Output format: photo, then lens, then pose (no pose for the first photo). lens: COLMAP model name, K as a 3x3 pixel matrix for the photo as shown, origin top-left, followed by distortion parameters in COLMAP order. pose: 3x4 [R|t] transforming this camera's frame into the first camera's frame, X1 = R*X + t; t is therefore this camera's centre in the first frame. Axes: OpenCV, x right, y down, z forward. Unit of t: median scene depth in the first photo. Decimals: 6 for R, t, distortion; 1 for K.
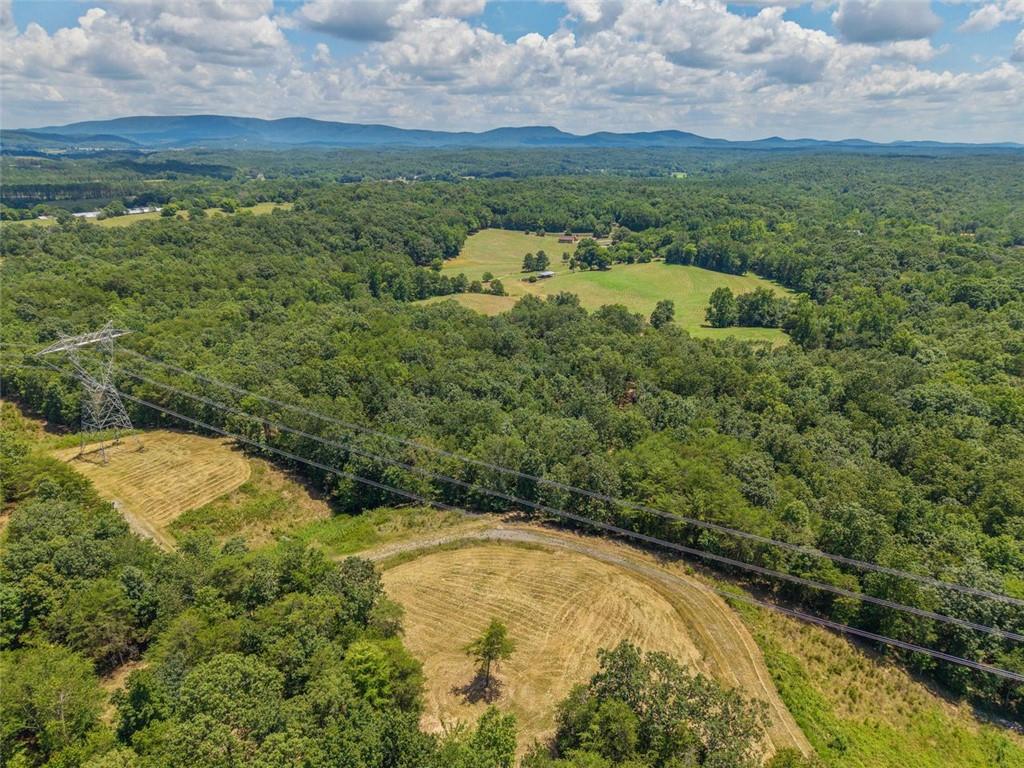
lens RADIAL K [[681.2, 0, 515.0], [0, 681.2, 389.6], [0, 0, 1]] dist [0.027525, -0.032301]
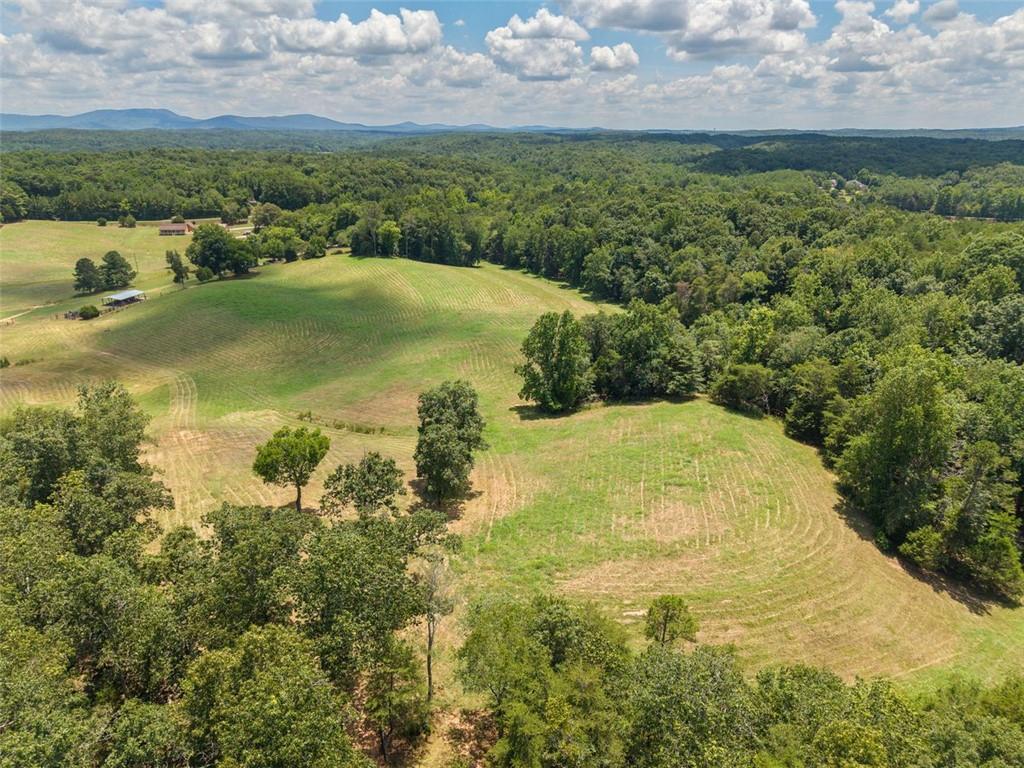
lens RADIAL K [[681.2, 0, 515.0], [0, 681.2, 389.6], [0, 0, 1]] dist [0.027525, -0.032301]
pose [[0.882396, -0.170088, 0.438687, 0.053541], [0.162642, 0.985161, 0.054823, -0.066276], [-0.441502, 0.022973, 0.896966, 0.335409]]
